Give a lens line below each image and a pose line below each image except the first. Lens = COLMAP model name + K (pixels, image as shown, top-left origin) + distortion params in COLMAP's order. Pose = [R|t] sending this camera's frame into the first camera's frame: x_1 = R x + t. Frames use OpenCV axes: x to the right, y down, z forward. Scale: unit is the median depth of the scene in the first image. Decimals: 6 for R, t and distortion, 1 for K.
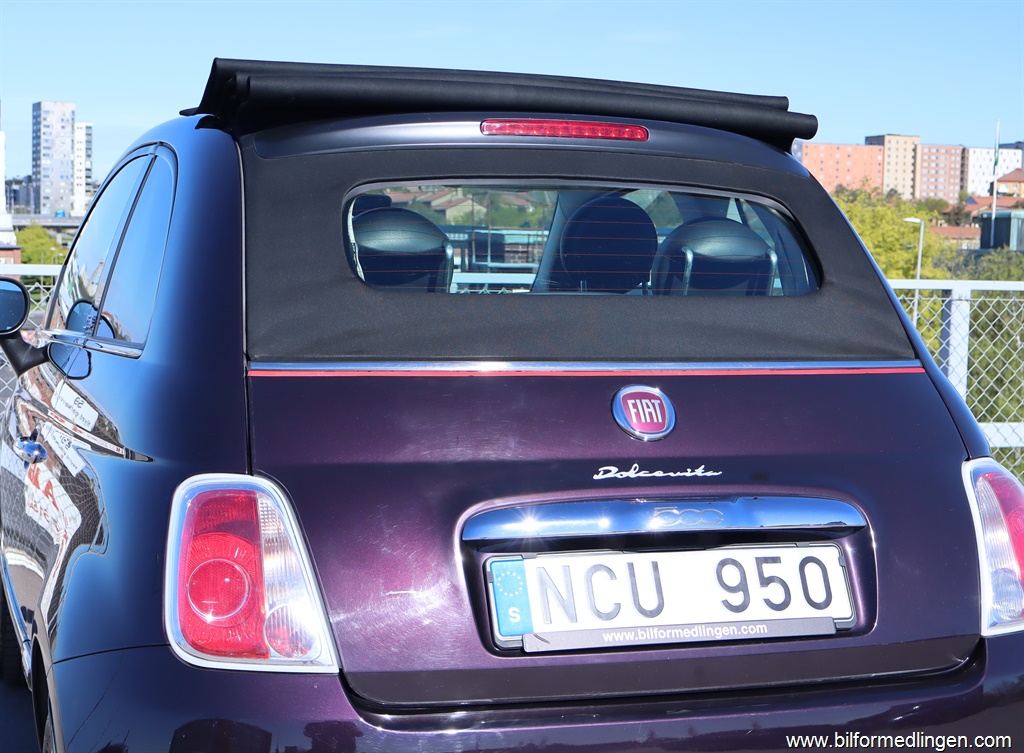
lens RADIAL K [[1711.4, 0, 512.0], [0, 1711.4, 376.5], [0, 0, 1]] dist [0.007800, -0.111113]
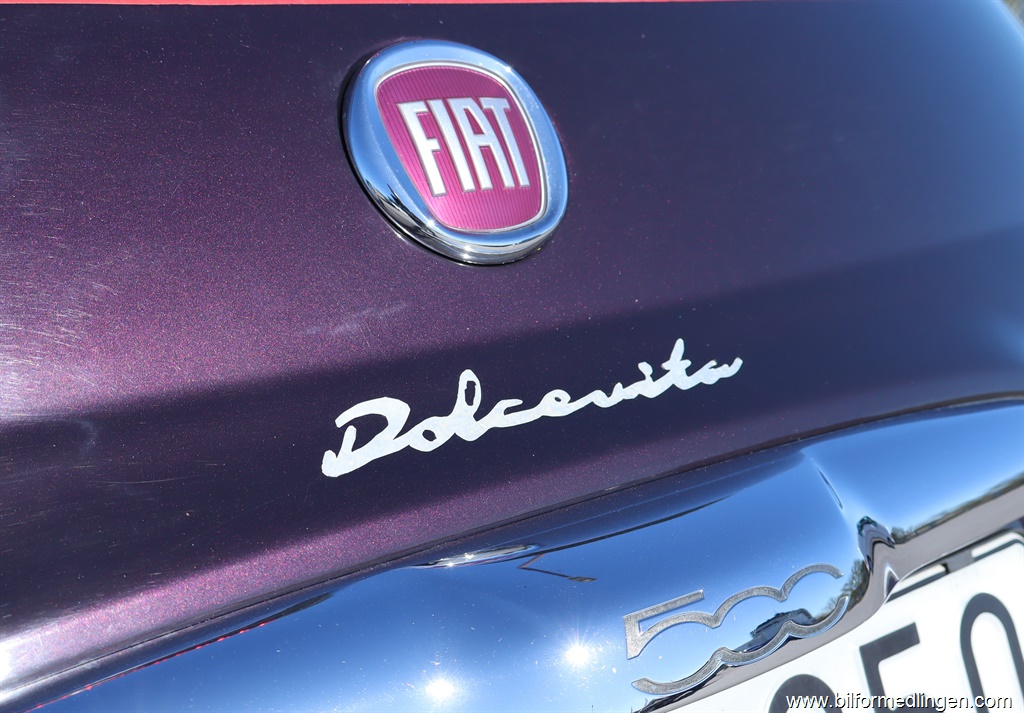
lens RADIAL K [[1494.6, 0, 512.0], [0, 1494.6, 356.5], [0, 0, 1]] dist [-0.208764, -0.002871]
pose [[0.933570, -0.081246, 0.349063, 0.003348], [-0.005420, 0.970654, 0.240419, -0.002827], [-0.358353, -0.226340, 0.905734, 0.803272]]
